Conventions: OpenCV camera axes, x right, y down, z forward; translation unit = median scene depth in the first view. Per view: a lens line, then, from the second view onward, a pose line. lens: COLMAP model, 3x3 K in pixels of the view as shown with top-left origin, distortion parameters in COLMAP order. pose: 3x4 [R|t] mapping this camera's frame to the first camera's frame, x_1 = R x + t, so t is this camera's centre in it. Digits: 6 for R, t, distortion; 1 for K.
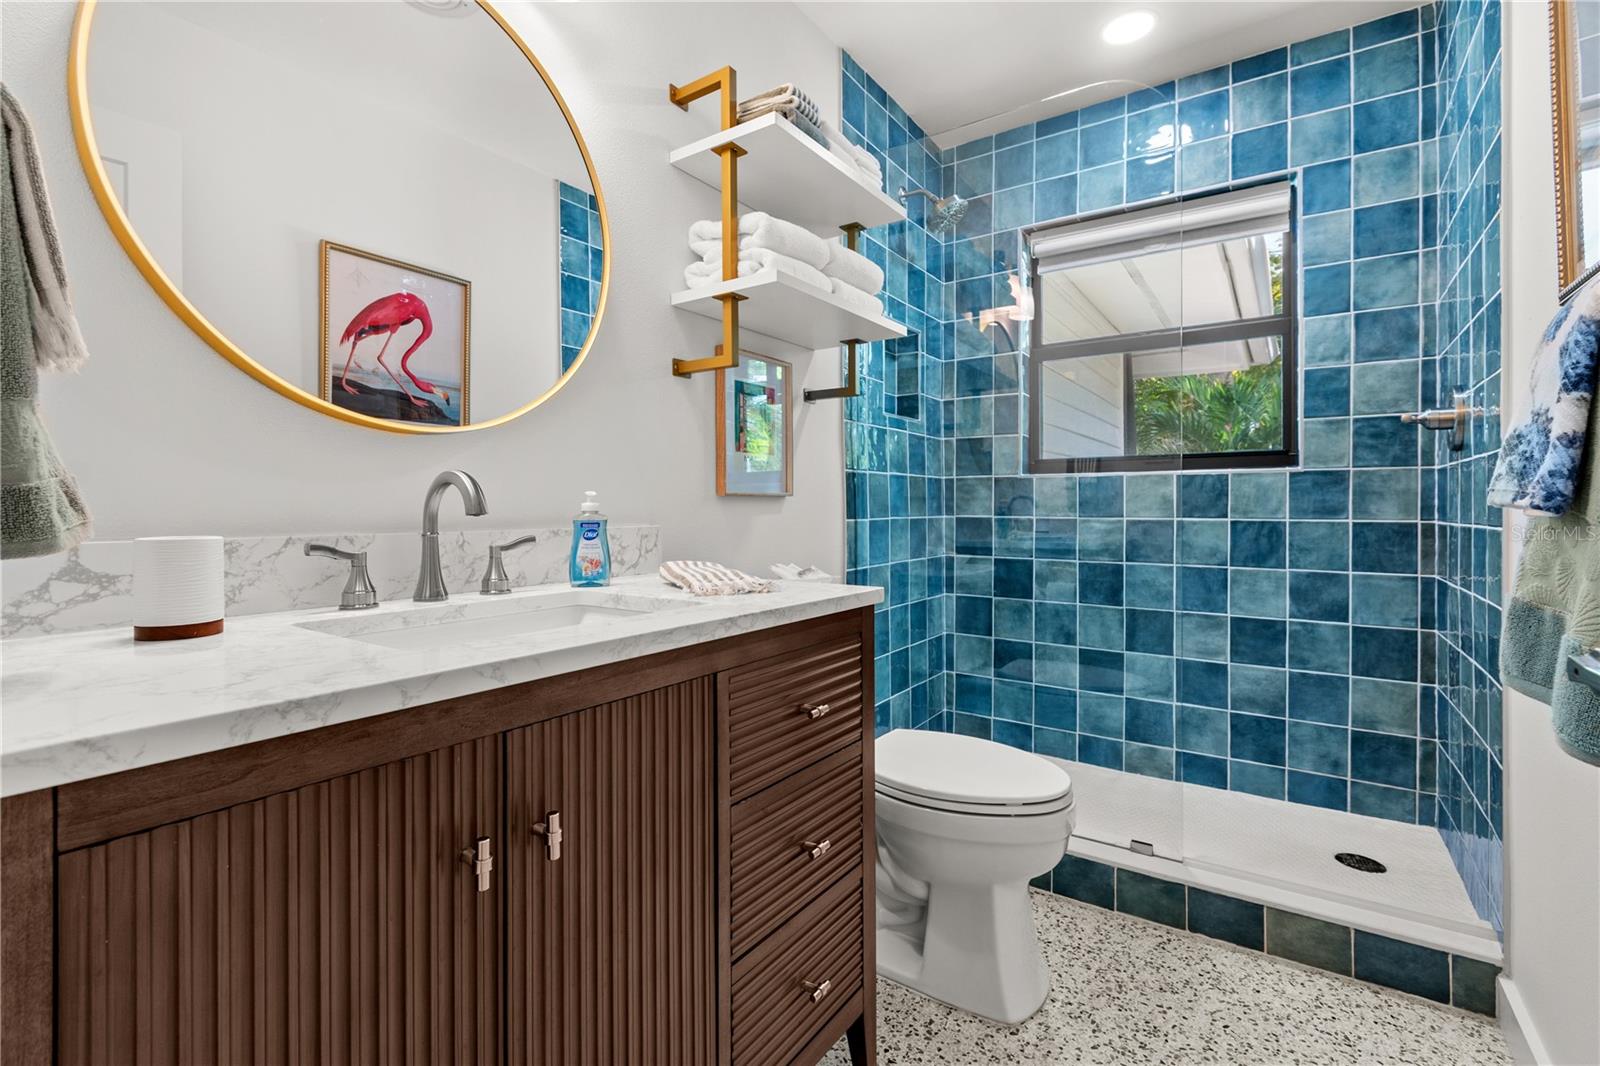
lens RADIAL K [[716.3, 0, 795.0], [0, 716.3, 525.6], [0, 0, 1]] dist [-0.000949, -0.000095]
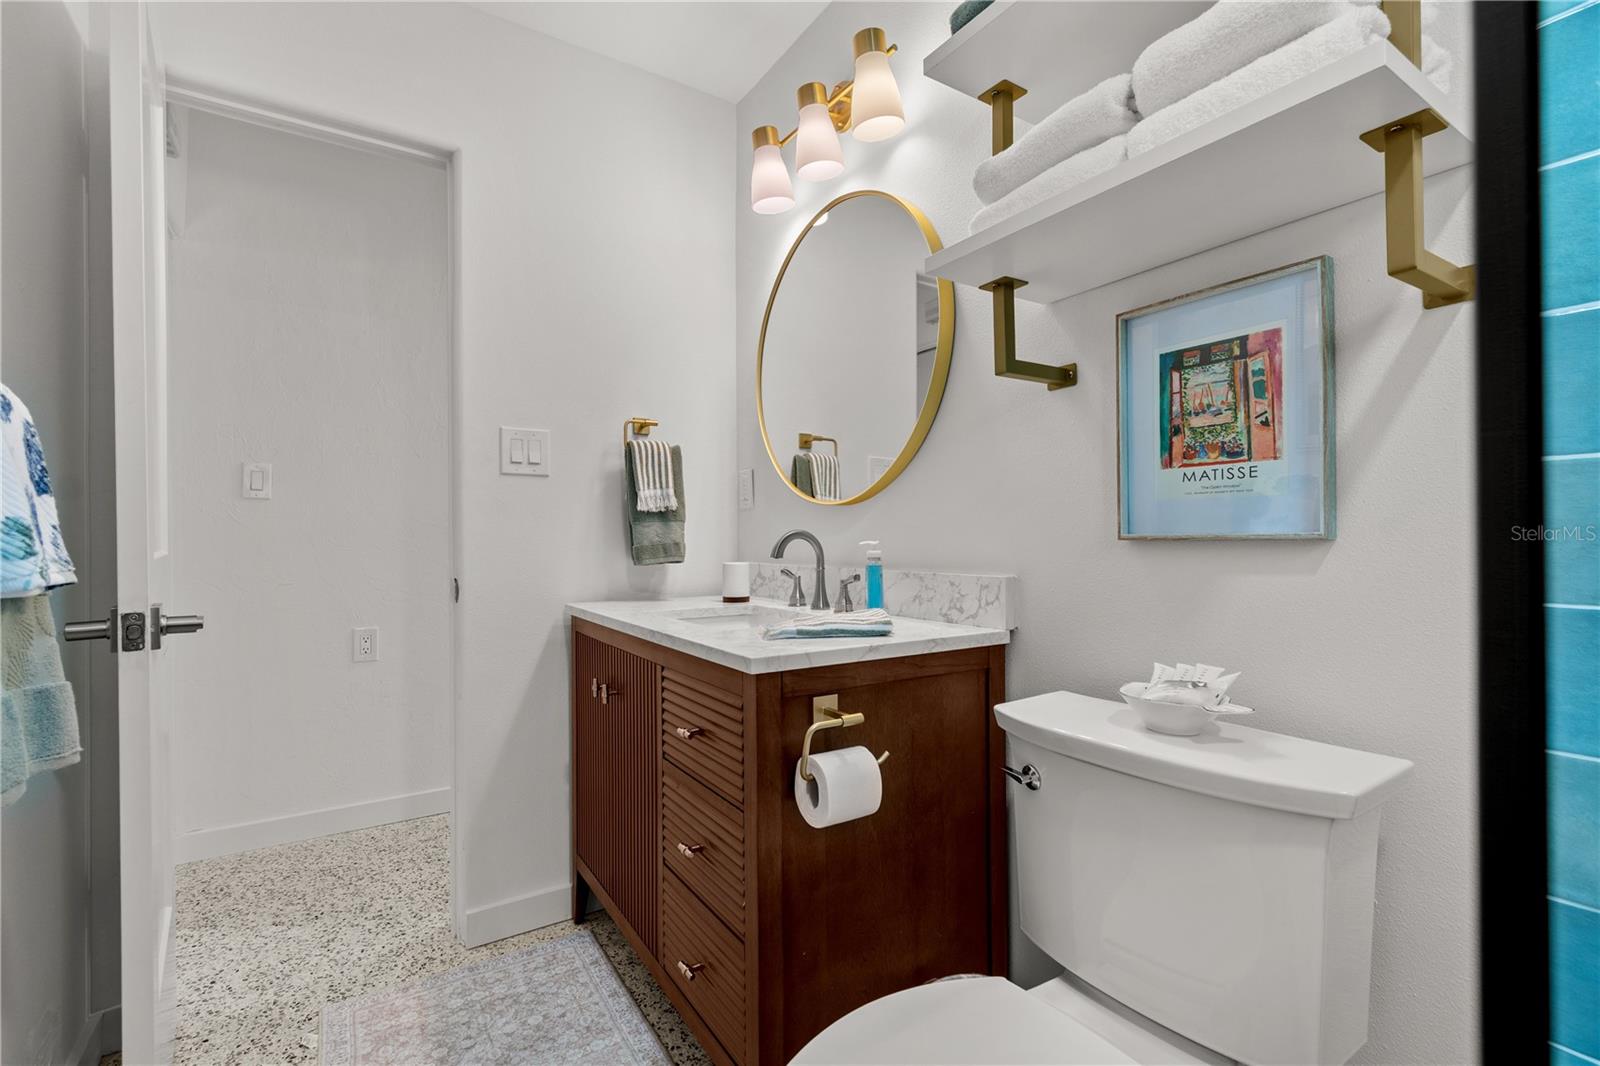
lens RADIAL K [[716.3, 0, 795.0], [0, 716.3, 525.6], [0, 0, 1]] dist [-0.000949, -0.000095]
pose [[-0.374108, -0.010206, -0.927329, 0.835827], [-0.012966, 0.999899, -0.005774, -0.062350], [0.927295, 0.009864, -0.374202, 1.271092]]
